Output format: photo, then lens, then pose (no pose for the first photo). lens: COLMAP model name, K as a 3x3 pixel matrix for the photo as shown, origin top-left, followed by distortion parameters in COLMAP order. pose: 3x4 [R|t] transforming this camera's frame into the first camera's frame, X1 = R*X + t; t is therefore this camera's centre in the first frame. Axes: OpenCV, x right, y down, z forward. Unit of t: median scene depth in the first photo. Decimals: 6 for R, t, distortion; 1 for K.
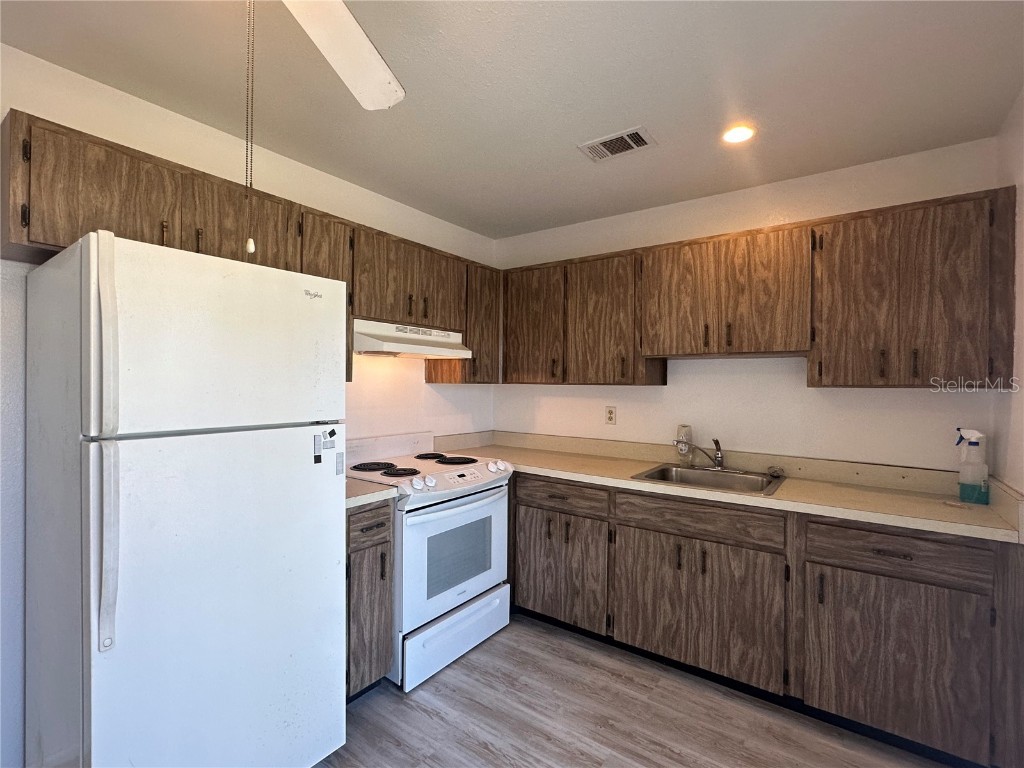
lens RADIAL K [[482.5, 0, 512.7], [0, 482.5, 386.4], [0, 0, 1]] dist [-0.000488, -0.000012]
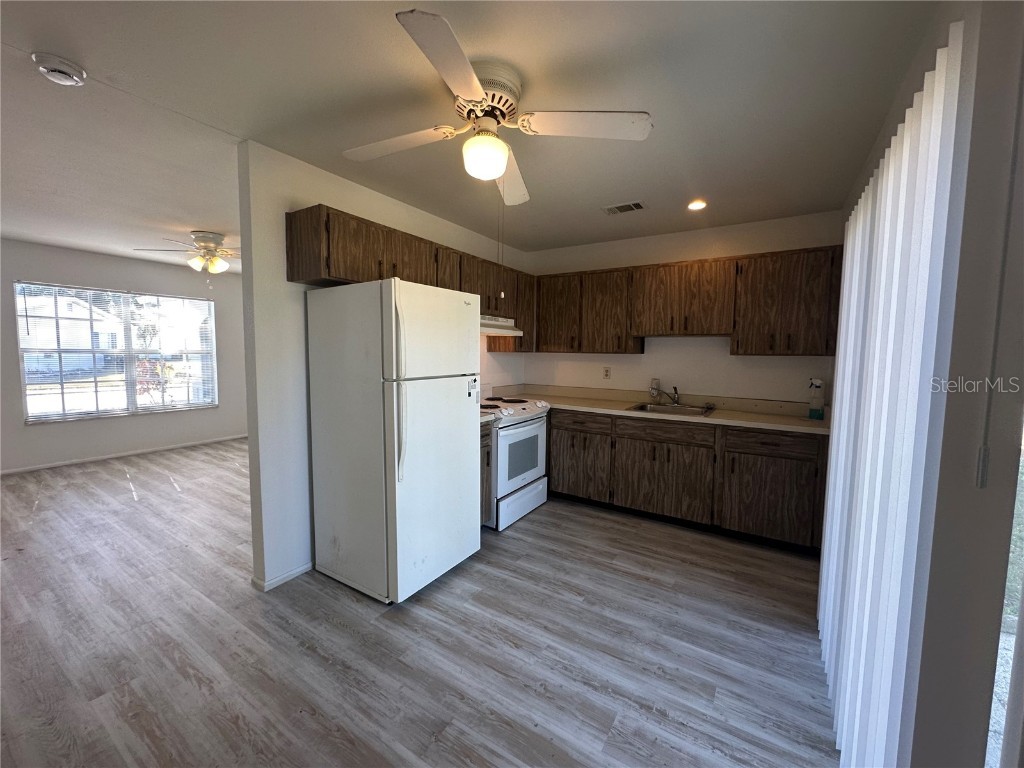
lens RADIAL K [[412.3, 0, 512.0], [0, 412.3, 384.0], [0, 0, 1]] dist [-0.000524, -0.000078]
pose [[0.997989, -0.002943, 0.063313, -0.257302], [-0.001775, 0.997232, 0.074337, -0.003500], [-0.063357, -0.074300, 0.995221, -0.419593]]
